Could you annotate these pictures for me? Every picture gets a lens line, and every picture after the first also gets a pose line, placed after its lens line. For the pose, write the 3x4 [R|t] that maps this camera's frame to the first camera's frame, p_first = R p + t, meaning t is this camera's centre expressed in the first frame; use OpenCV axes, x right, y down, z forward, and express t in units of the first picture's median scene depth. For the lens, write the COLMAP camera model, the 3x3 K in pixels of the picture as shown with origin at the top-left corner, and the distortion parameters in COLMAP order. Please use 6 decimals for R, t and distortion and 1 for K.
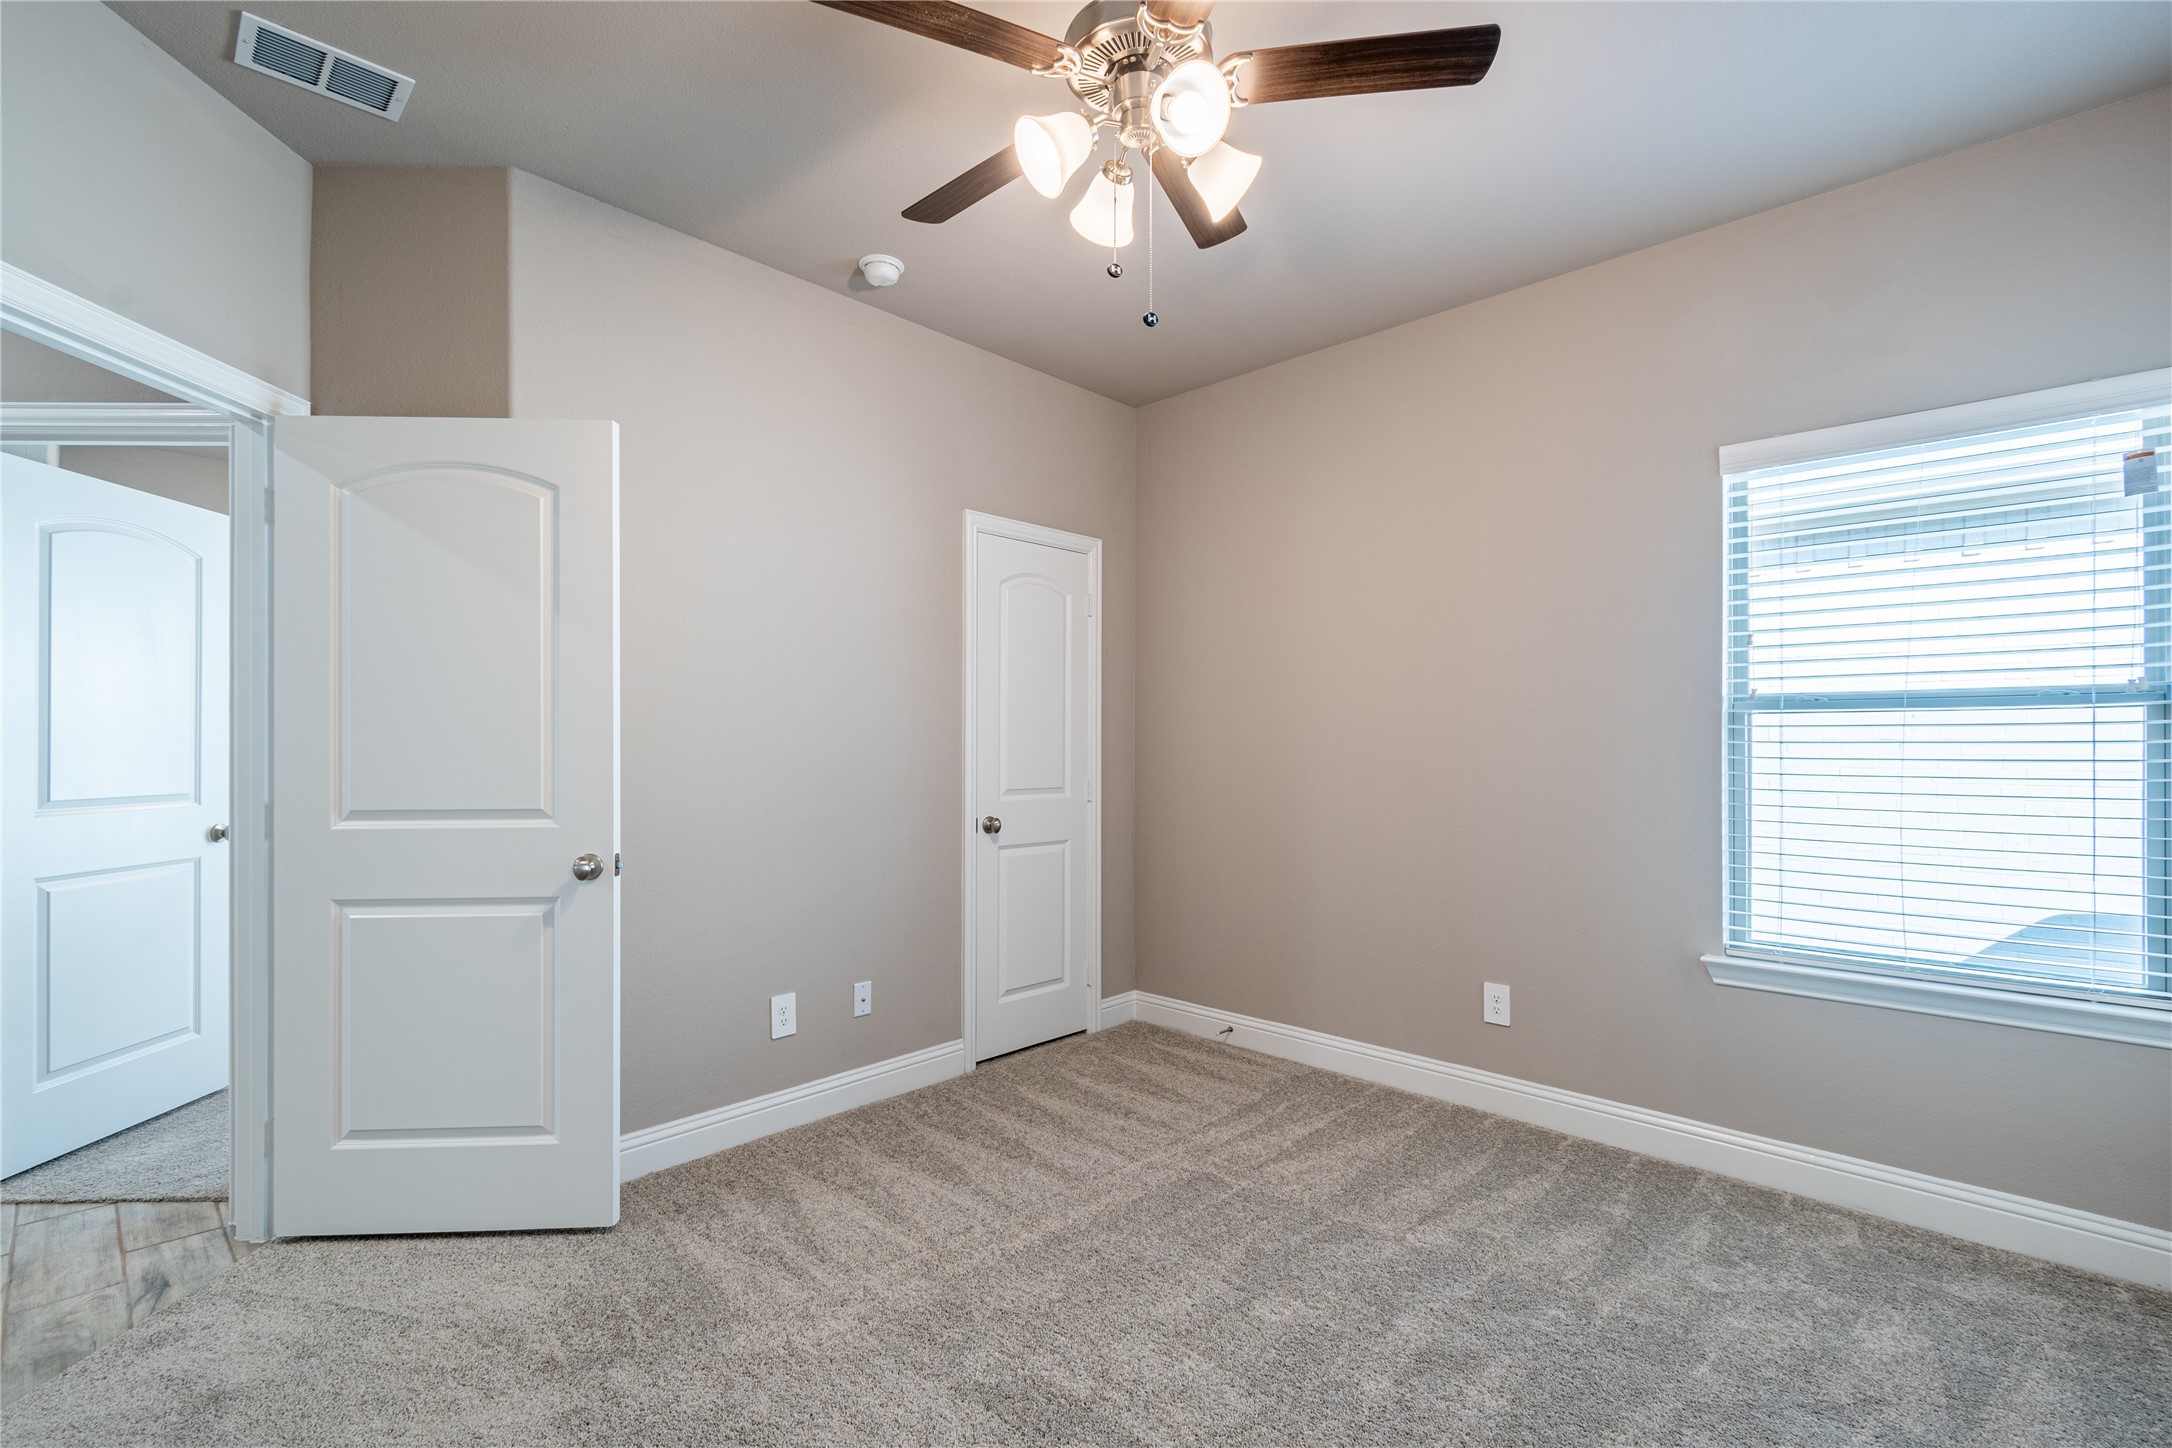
lens RADIAL K [[973.2, 0, 1085.0], [0, 973.2, 735.1], [0, 0, 1]] dist [0.013868, -0.005712]
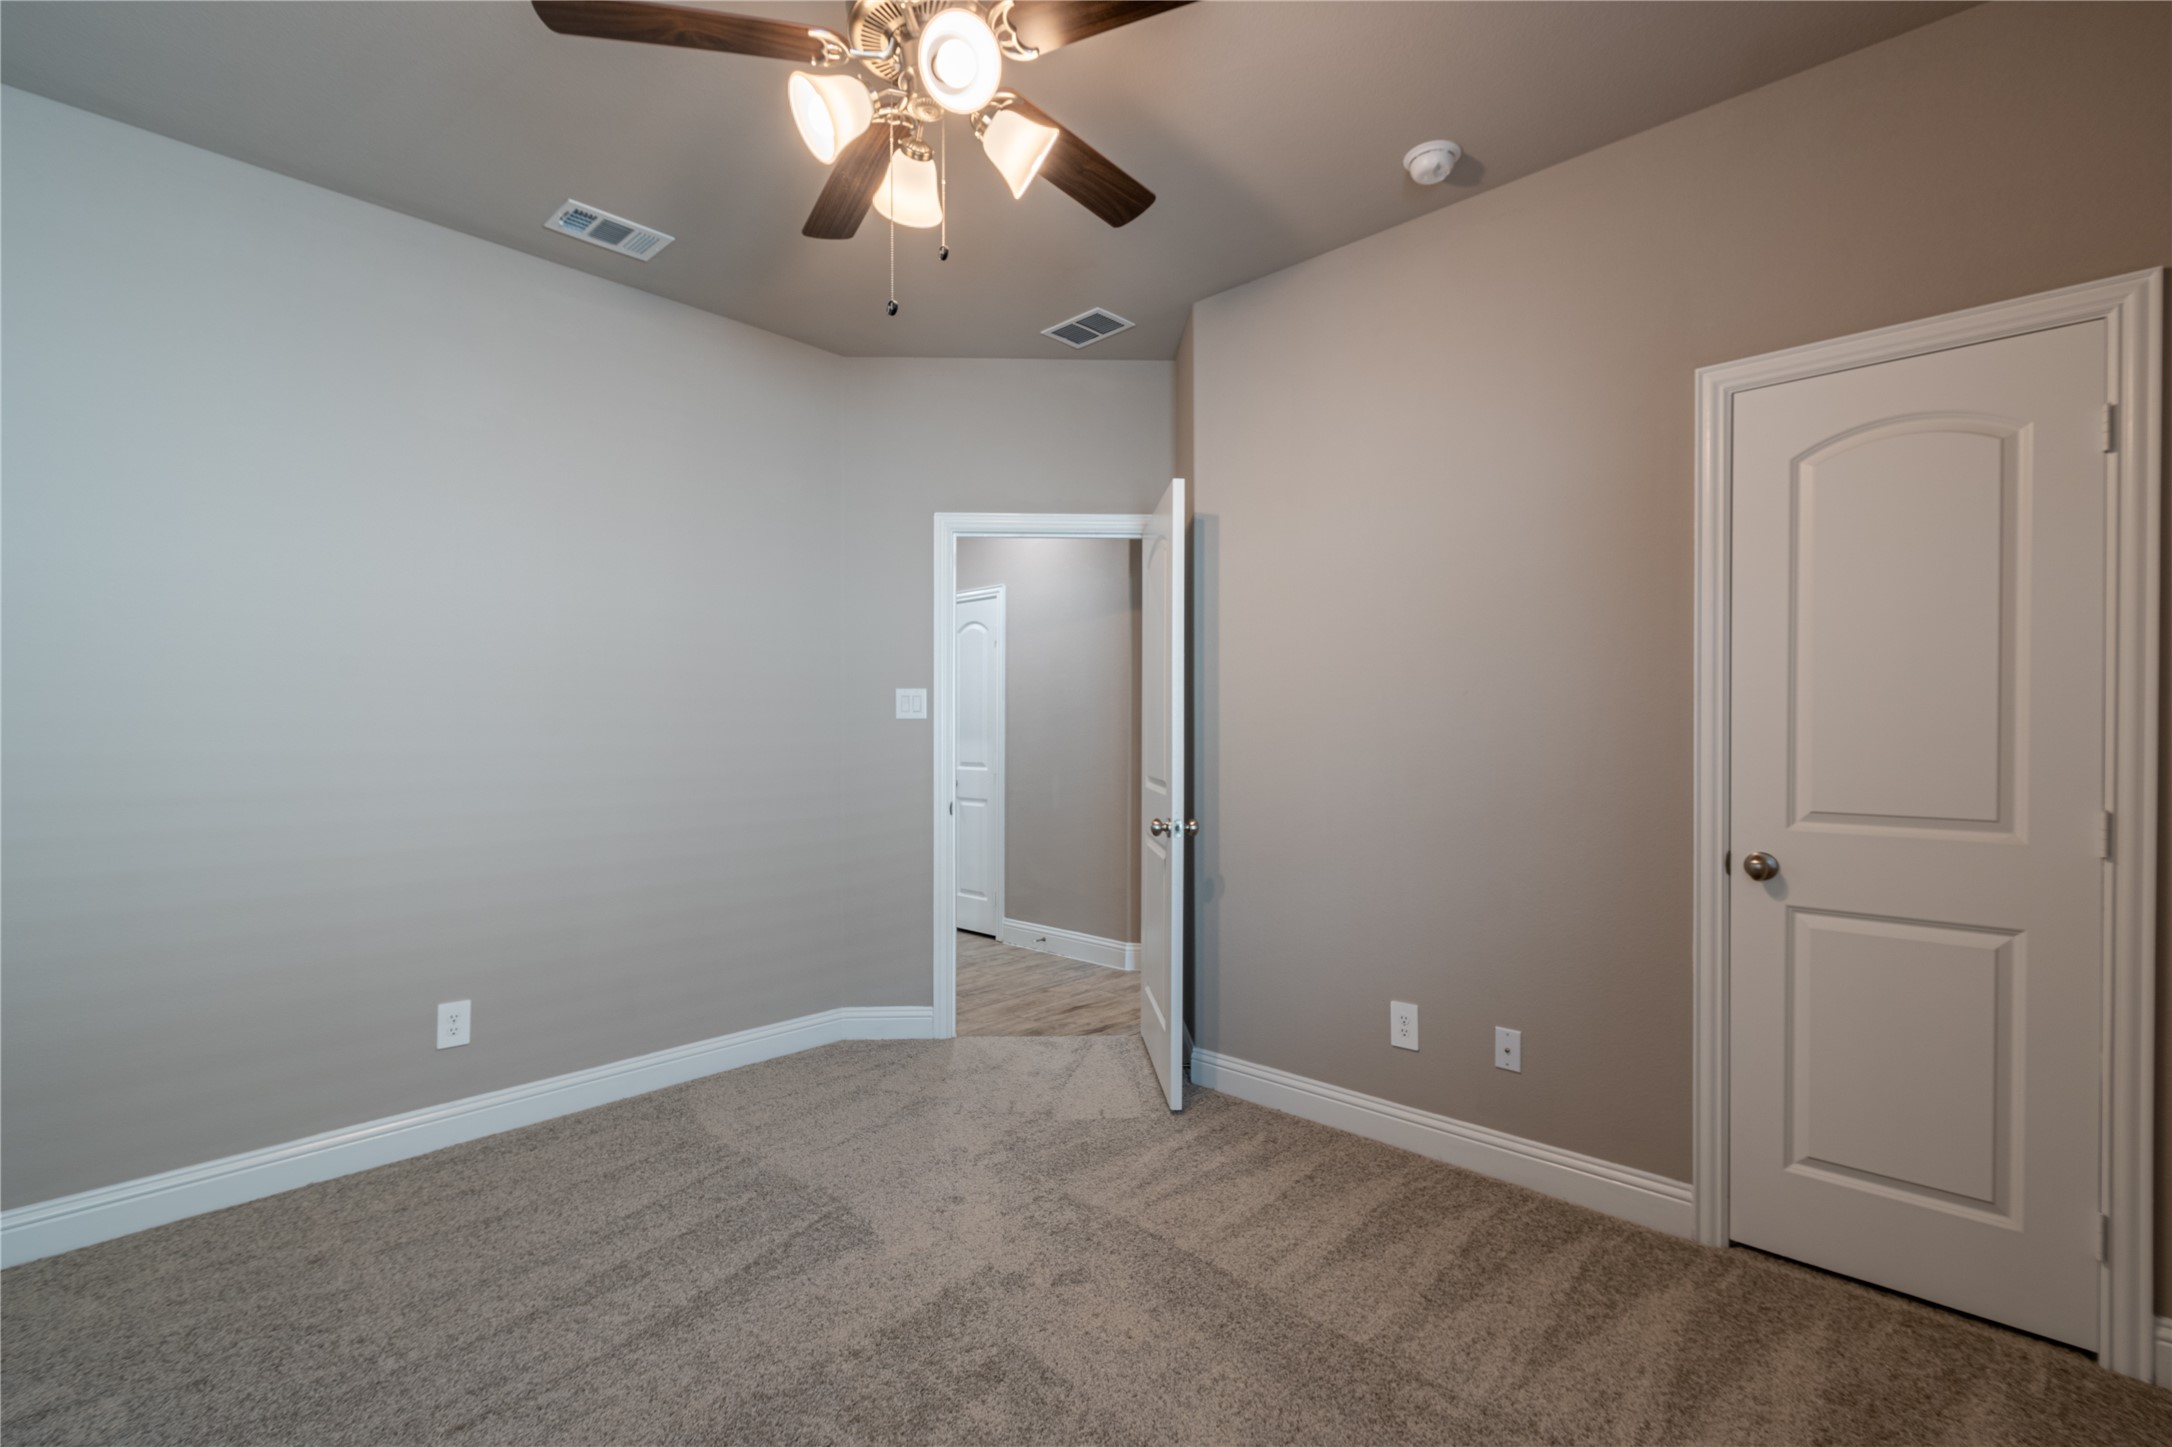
lens RADIAL K [[973.2, 0, 1085.0], [0, 973.2, 734.6], [0, 0, 1]] dist [0.013868, -0.005712]
pose [[0.000007, -0.000371, -1.000000, 0.645736], [0.005935, 0.999982, -0.000370, 0.009441], [0.999982, -0.005935, 0.000010, 0.726191]]
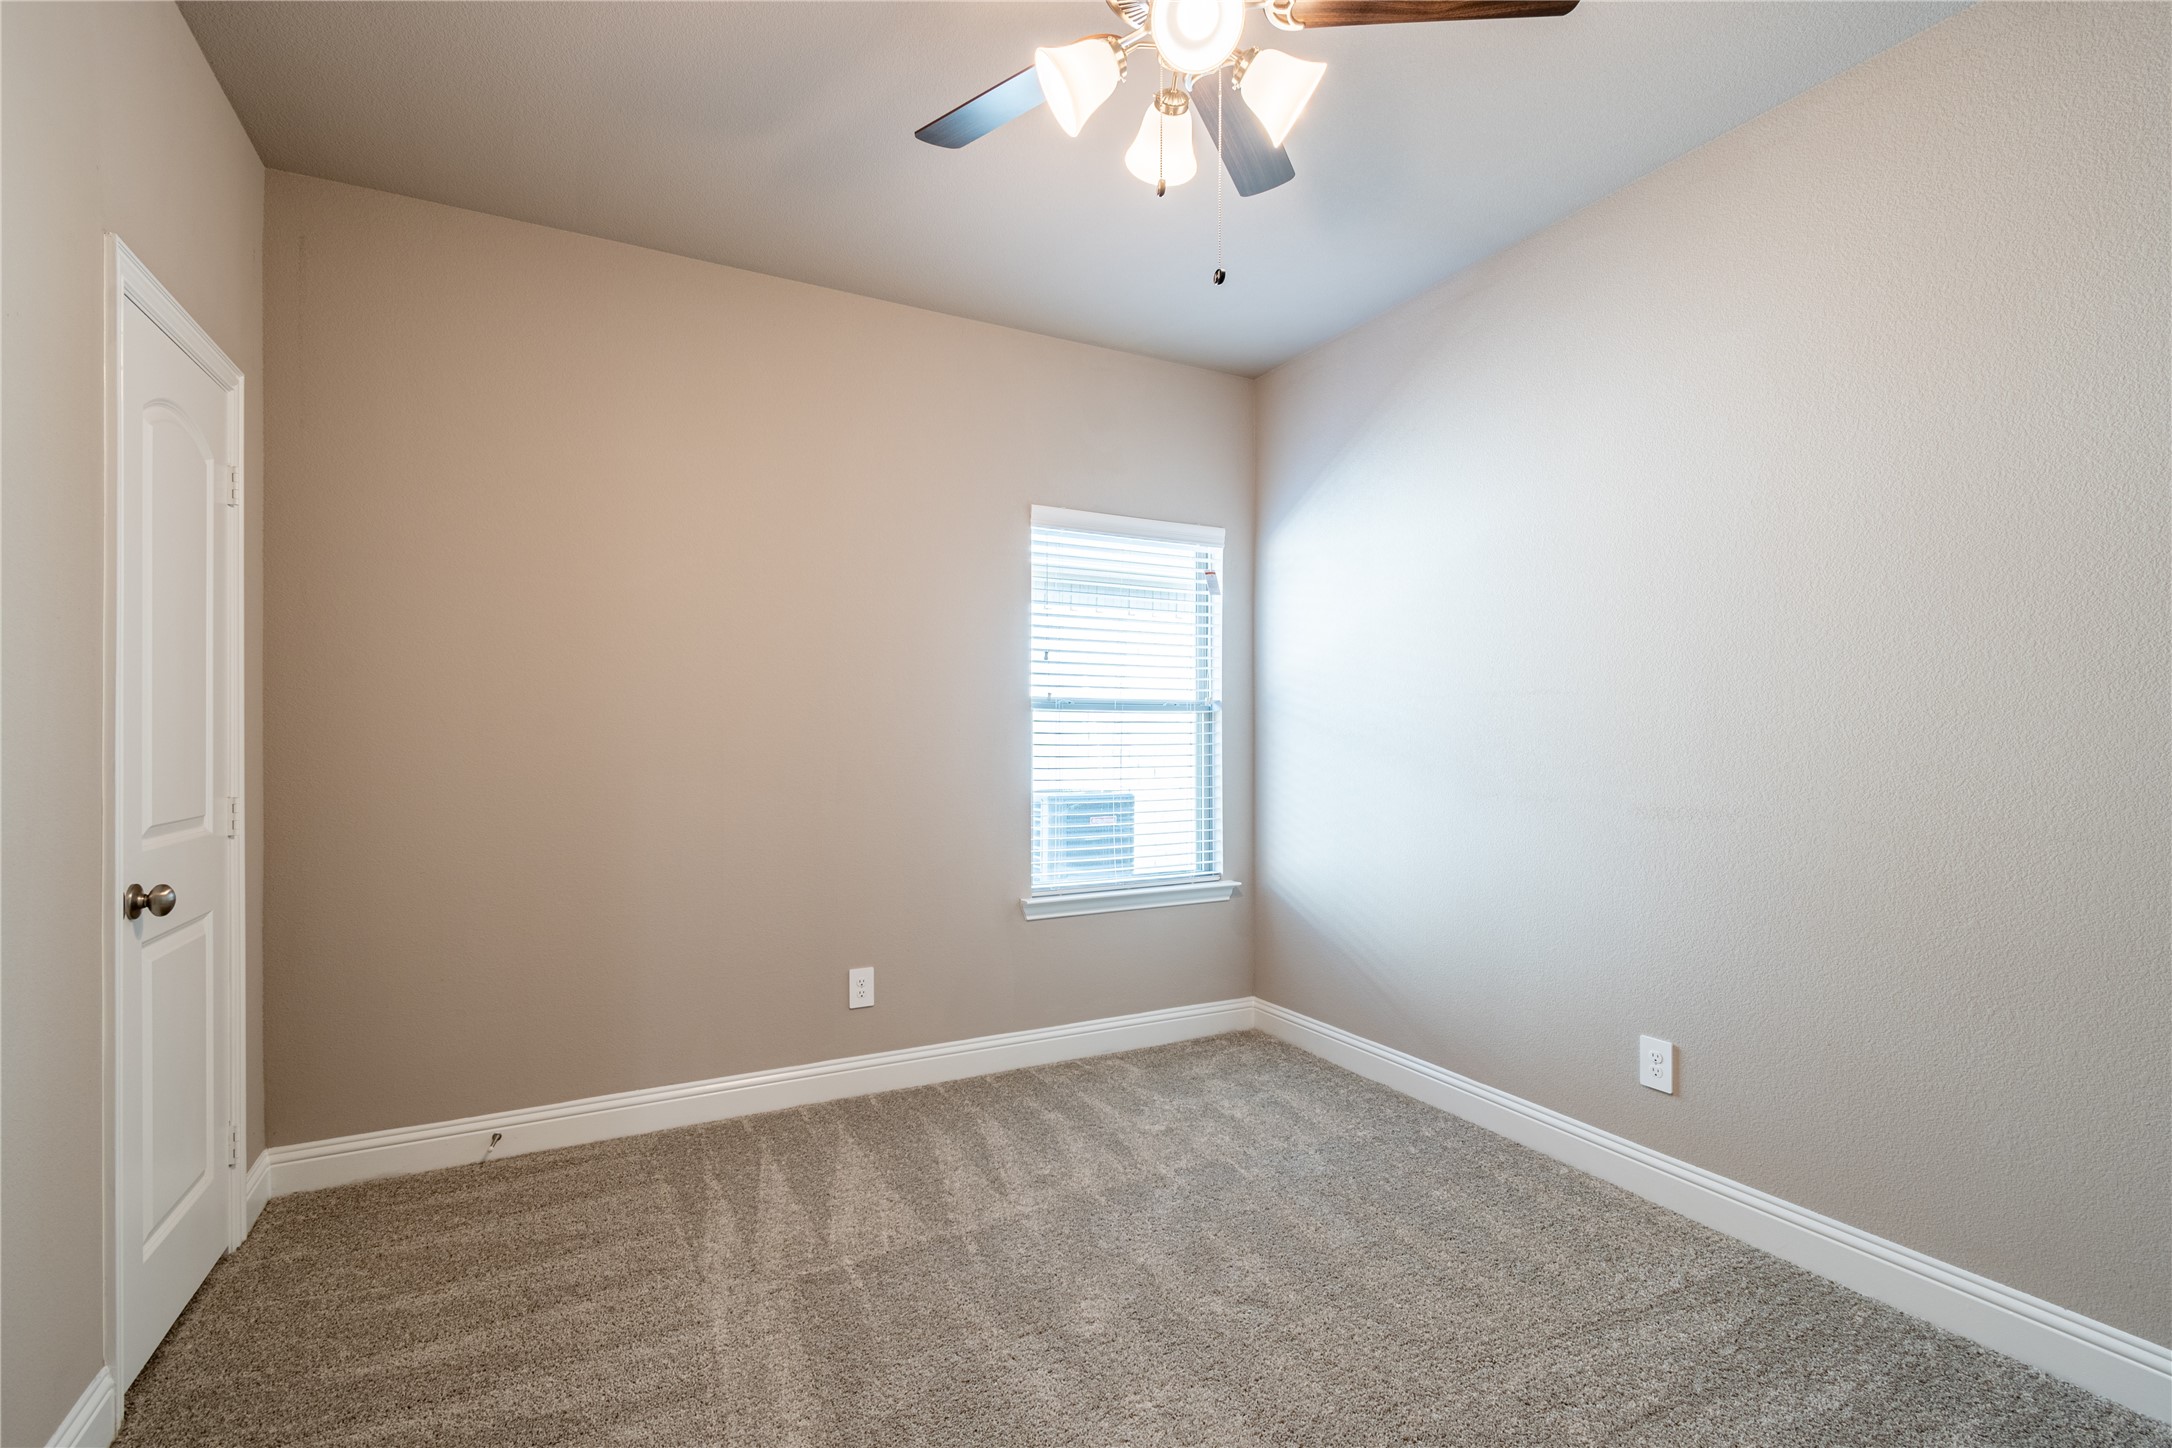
lens RADIAL K [[960.3, 0, 1079.6], [0, 960.3, 730.8], [0, 0, 1]] dist [0.017244, -0.011092]
pose [[0.321760, 0.002594, 0.946818, -0.505828], [-0.009175, 0.999958, 0.000379, 0.003107], [-0.946777, -0.008809, 0.321770, 0.501630]]
